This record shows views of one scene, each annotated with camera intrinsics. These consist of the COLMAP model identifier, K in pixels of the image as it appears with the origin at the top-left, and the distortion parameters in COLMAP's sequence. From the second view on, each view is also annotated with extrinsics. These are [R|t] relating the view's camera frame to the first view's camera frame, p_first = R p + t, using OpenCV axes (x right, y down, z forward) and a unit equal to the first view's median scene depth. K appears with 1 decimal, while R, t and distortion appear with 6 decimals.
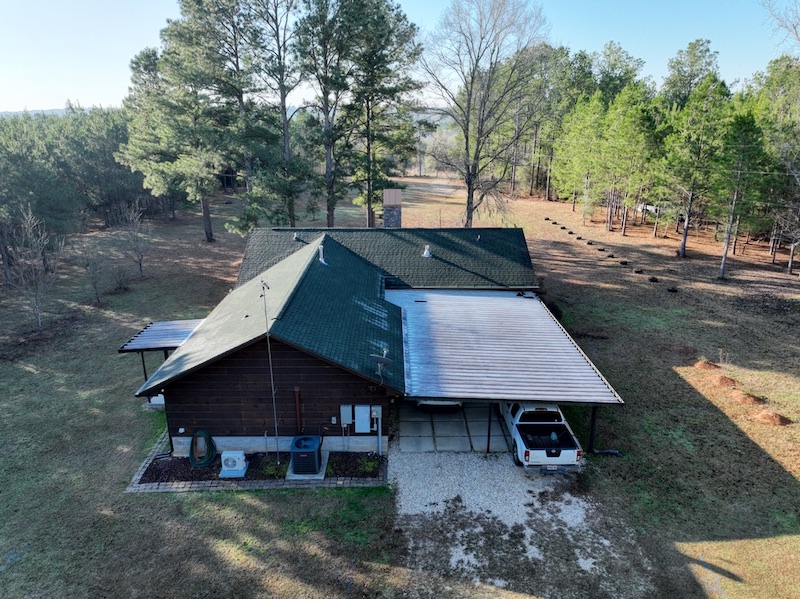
lens RADIAL K [[565.5, 0, 401.0], [0, 565.5, 297.8], [0, 0, 1]] dist [0.003252, 0.020941]
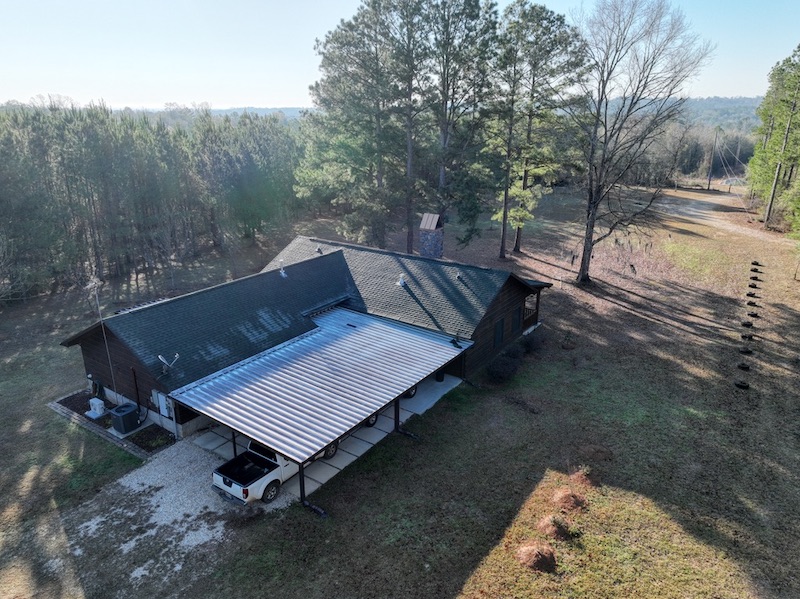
lens RADIAL K [[565.5, 0, 400.5], [0, 565.5, 300.6], [0, 0, 1]] dist [0.003252, 0.020941]
pose [[0.816742, 0.187658, -0.545634, 0.977638], [-0.184094, 0.980963, 0.061815, -0.176242], [0.546847, 0.049962, 0.835741, 0.240080]]
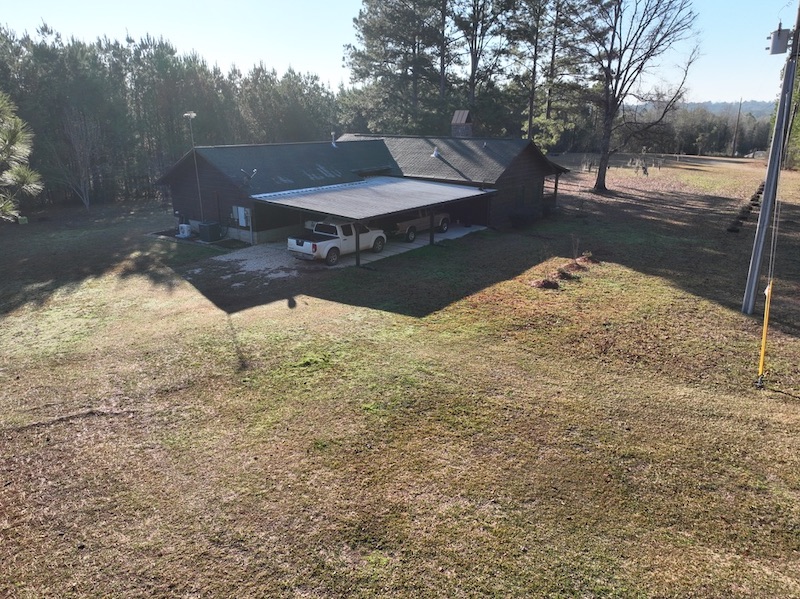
lens RADIAL K [[565.5, 0, 401.1], [0, 565.5, 299.5], [0, 0, 1]] dist [0.003252, 0.020941]
pose [[0.787742, 0.192703, -0.585088, 1.187055], [-0.196314, 0.978820, 0.058071, 0.259304], [0.583886, 0.069116, 0.808888, 0.041273]]
